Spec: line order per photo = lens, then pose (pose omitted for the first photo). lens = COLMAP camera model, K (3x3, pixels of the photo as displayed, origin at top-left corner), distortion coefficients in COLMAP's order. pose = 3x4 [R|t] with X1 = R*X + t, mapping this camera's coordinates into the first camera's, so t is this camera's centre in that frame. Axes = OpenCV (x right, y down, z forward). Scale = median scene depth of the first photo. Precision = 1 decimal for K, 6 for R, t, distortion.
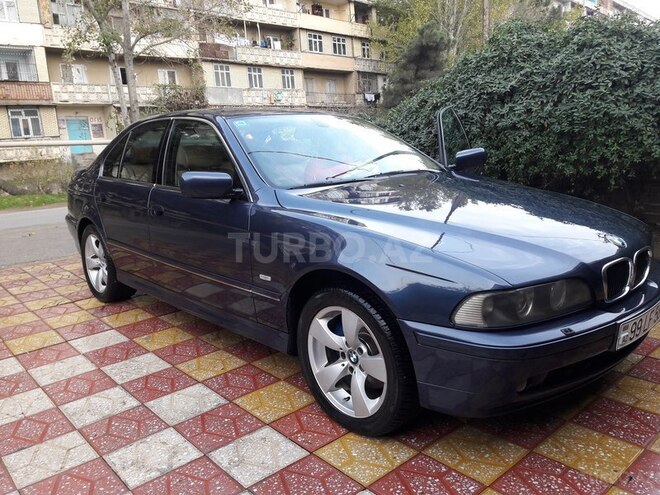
lens RADIAL K [[535.7, 0, 330.0], [0, 535.7, 247.5], [0, 0, 1]] dist [-0.006599, -0.008972]
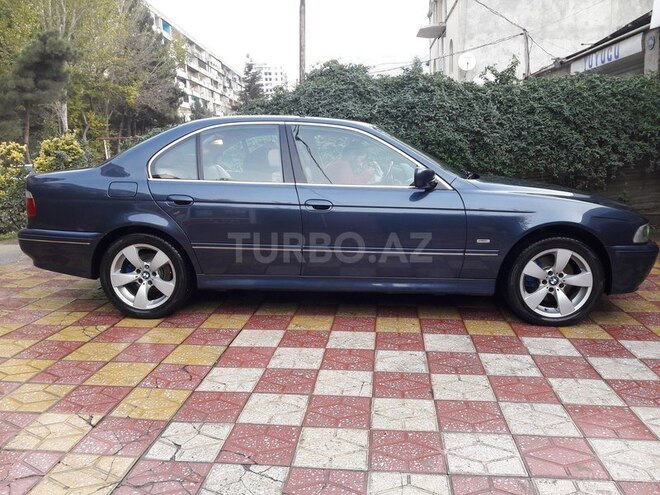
lens RADIAL K [[535.7, 0, 330.0], [0, 535.7, 247.5], [0, 0, 1]] dist [-0.006599, -0.008972]
pose [[0.746521, -0.083415, 0.660112, -1.271772], [0.106595, 0.994290, 0.005095, 0.021038], [-0.656768, 0.066561, 0.751150, 0.187006]]
